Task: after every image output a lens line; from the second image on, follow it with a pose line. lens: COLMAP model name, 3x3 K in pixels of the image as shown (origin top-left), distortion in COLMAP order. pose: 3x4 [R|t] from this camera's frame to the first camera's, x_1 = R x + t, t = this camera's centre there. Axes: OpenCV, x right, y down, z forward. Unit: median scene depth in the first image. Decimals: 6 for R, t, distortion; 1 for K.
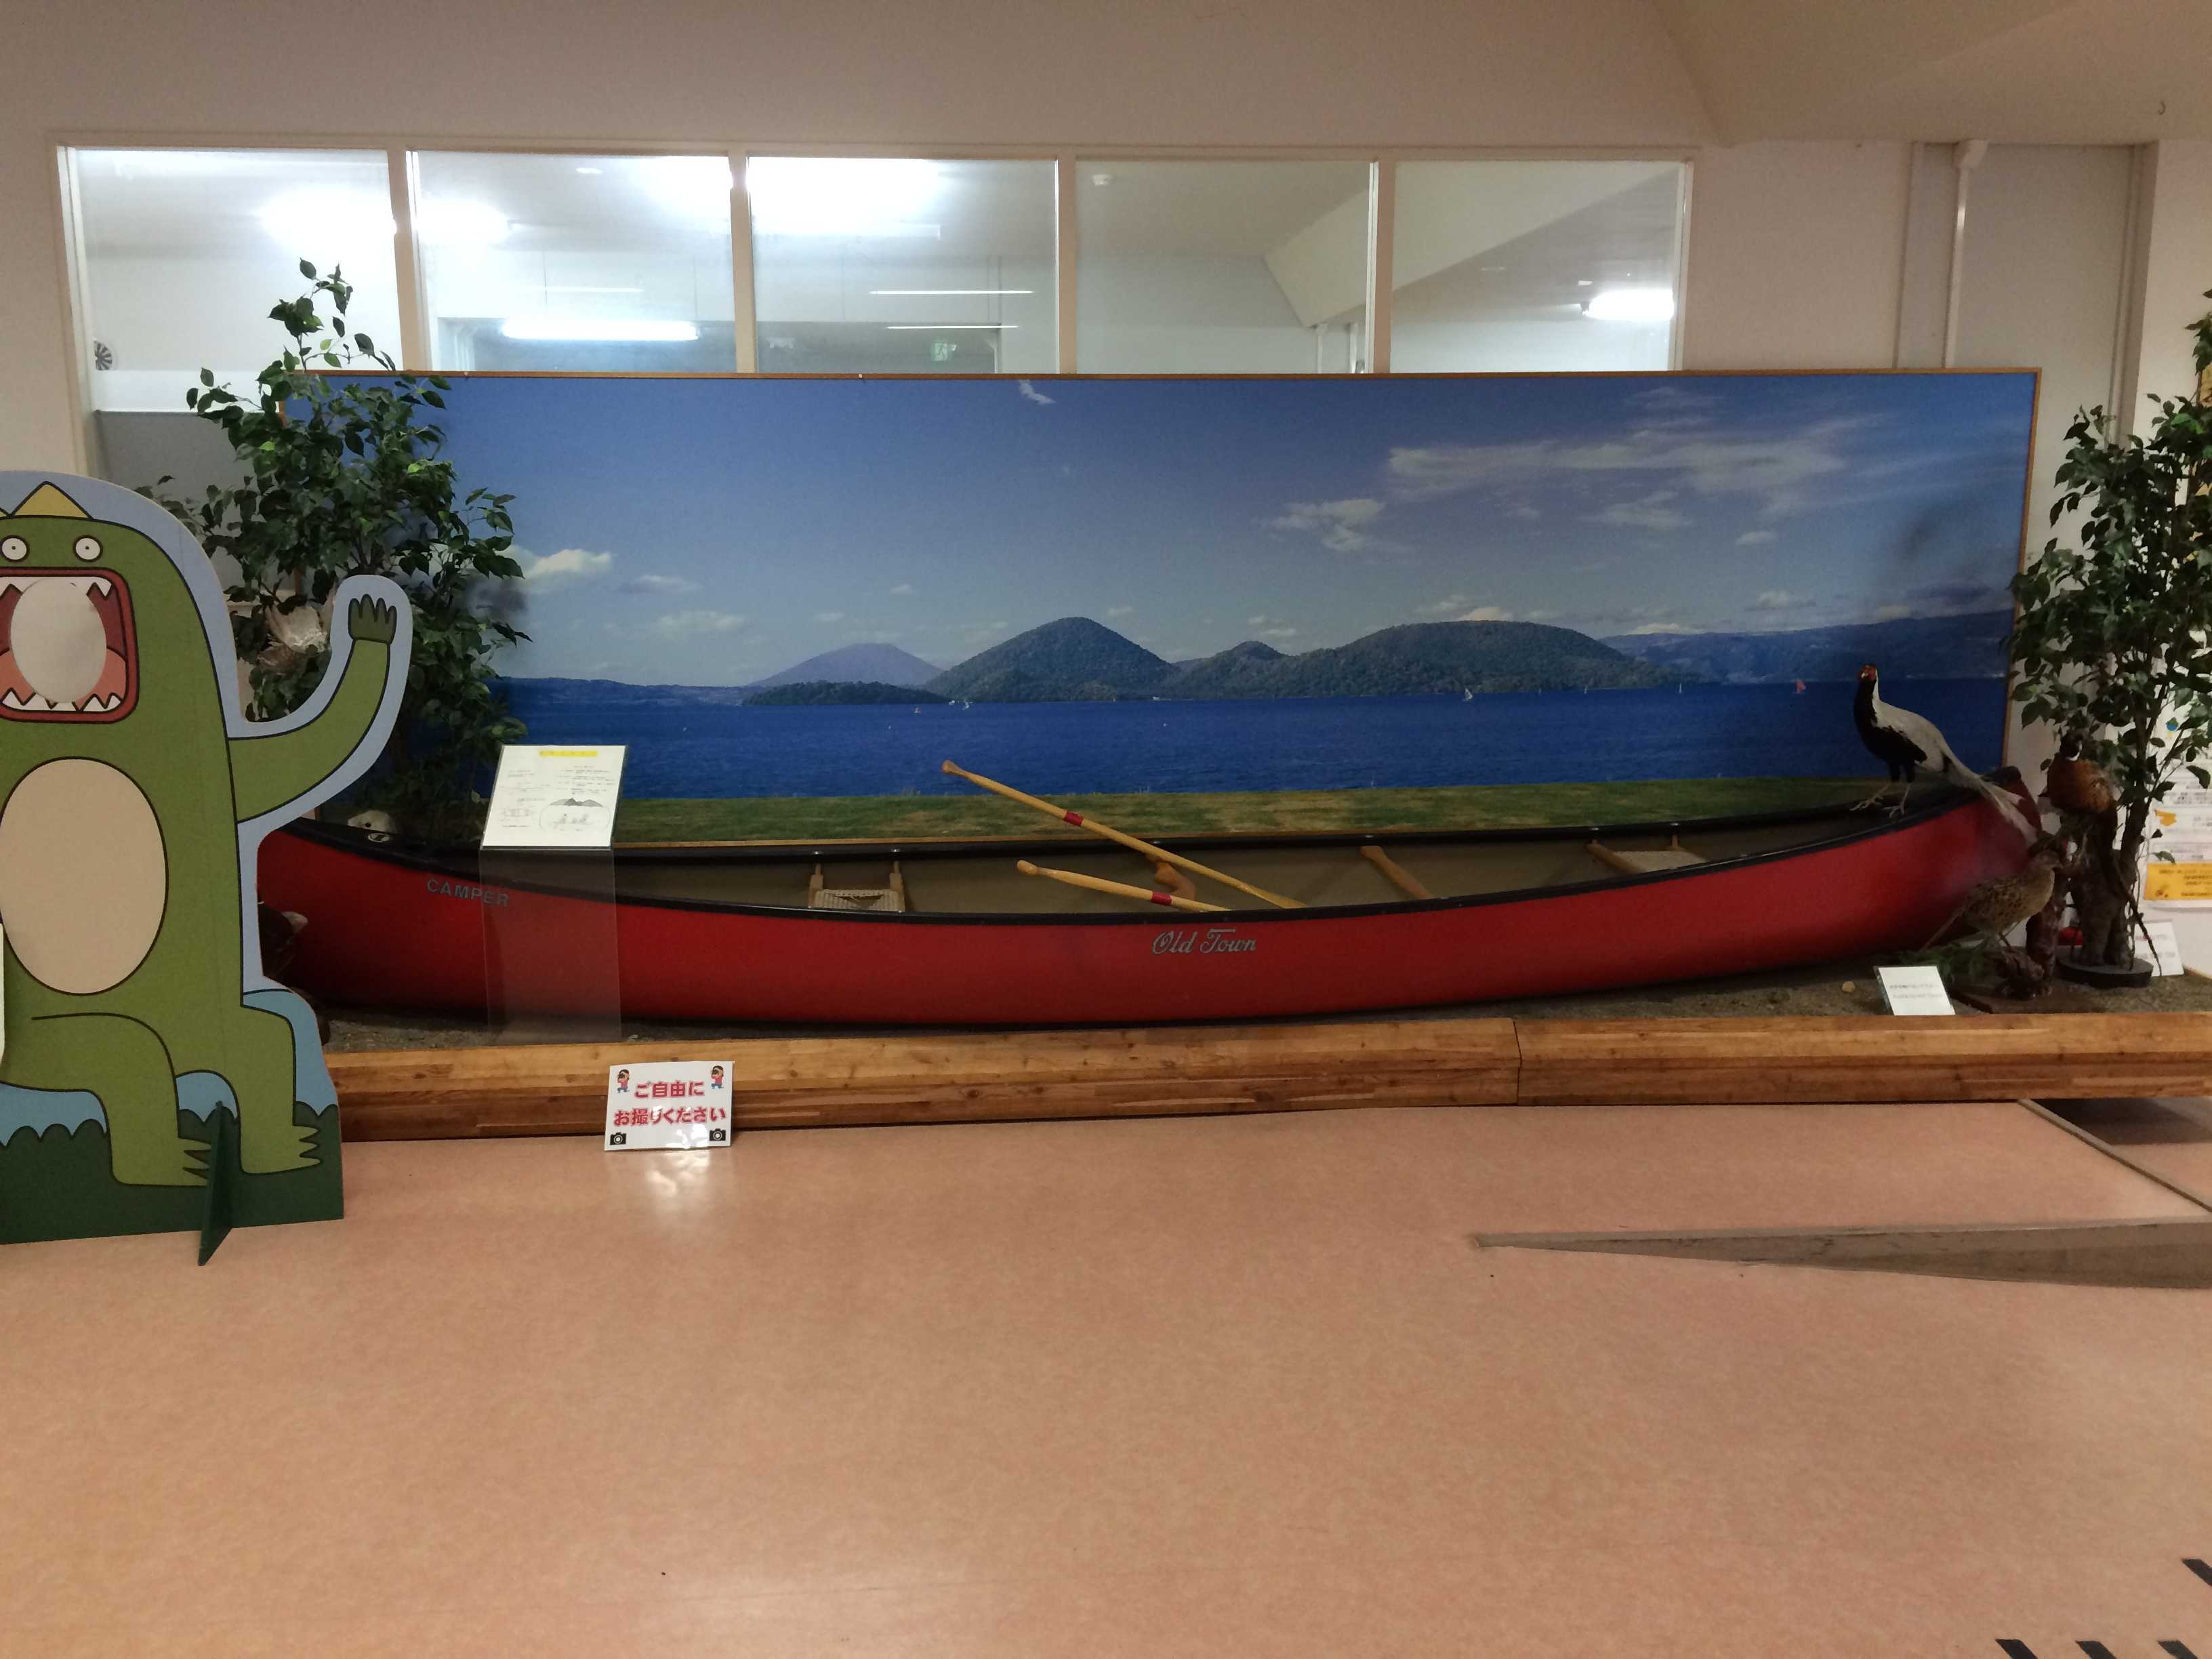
lens RADIAL K [[1886.6, 0, 1093.1], [0, 1886.6, 820.9], [0, 0, 1]] dist [0.074358, -0.101612]
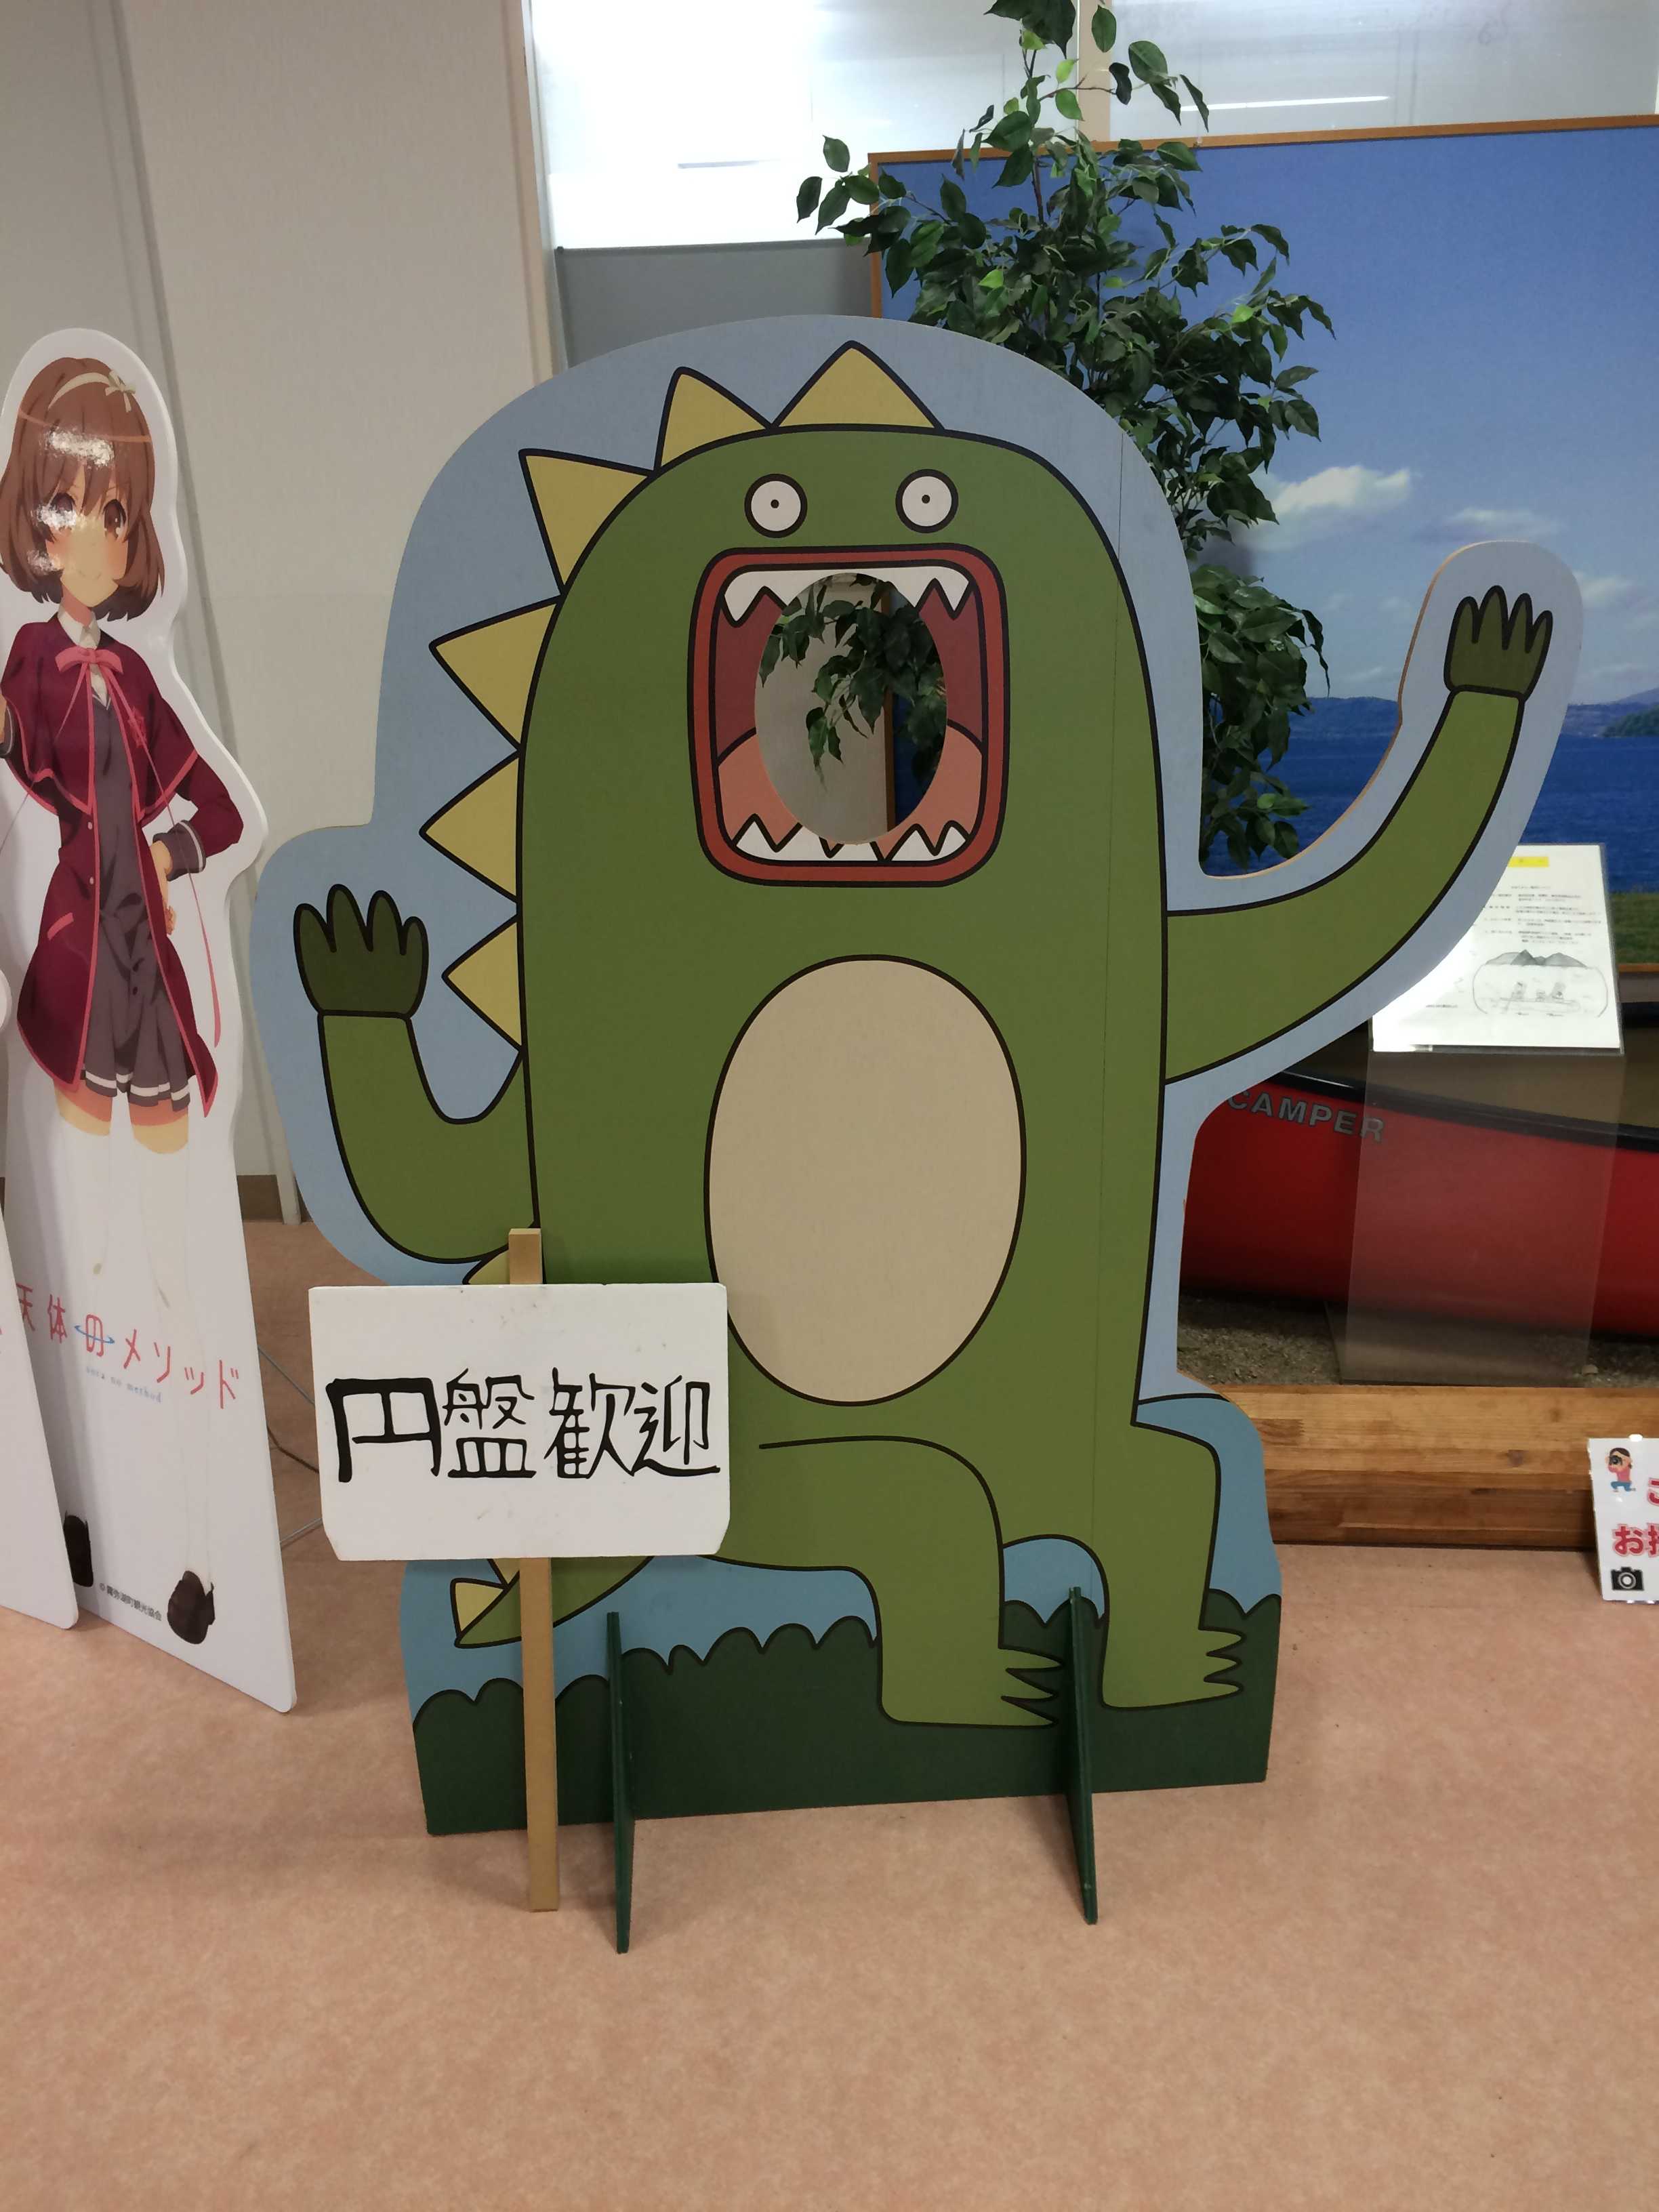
lens RADIAL K [[1886.6, 0, 821.8], [0, 1886.6, 1109.5], [0, 0, 1]] dist [0.074358, -0.101612]
pose [[0.987826, 0.024020, -0.153697, -0.327964], [0.005052, 0.982533, 0.186018, -0.058363], [0.155480, -0.184530, 0.970451, 0.369527]]
